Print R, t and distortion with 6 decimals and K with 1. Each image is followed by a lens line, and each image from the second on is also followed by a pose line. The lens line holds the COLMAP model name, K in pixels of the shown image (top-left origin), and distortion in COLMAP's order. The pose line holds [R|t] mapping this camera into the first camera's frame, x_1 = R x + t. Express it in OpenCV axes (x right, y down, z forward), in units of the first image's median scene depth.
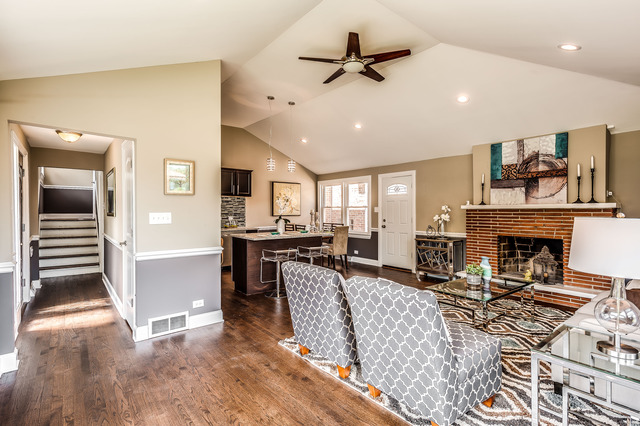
lens RADIAL K [[298.3, 0, 319.6], [0, 298.3, 223.6], [0, 0, 1]] dist [0.001129, 0.000091]
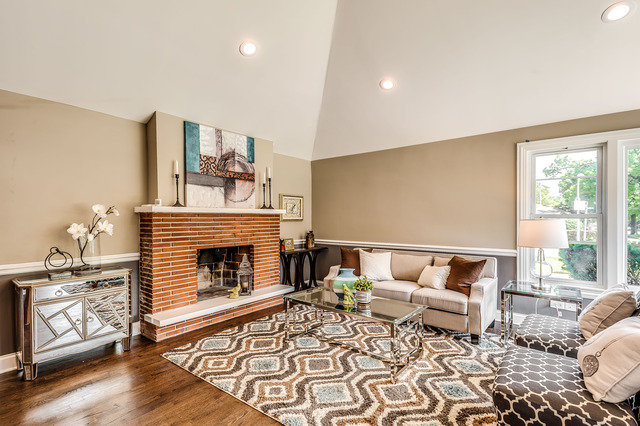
lens RADIAL K [[298.3, 0, 319.6], [0, 298.3, 223.6], [0, 0, 1]] dist [0.001129, 0.000091]
pose [[-0.188513, -0.007819, 0.982040, -0.192520], [0.049501, 0.998622, 0.017453, -0.022457], [-0.980822, 0.051902, -0.187866, 0.916242]]
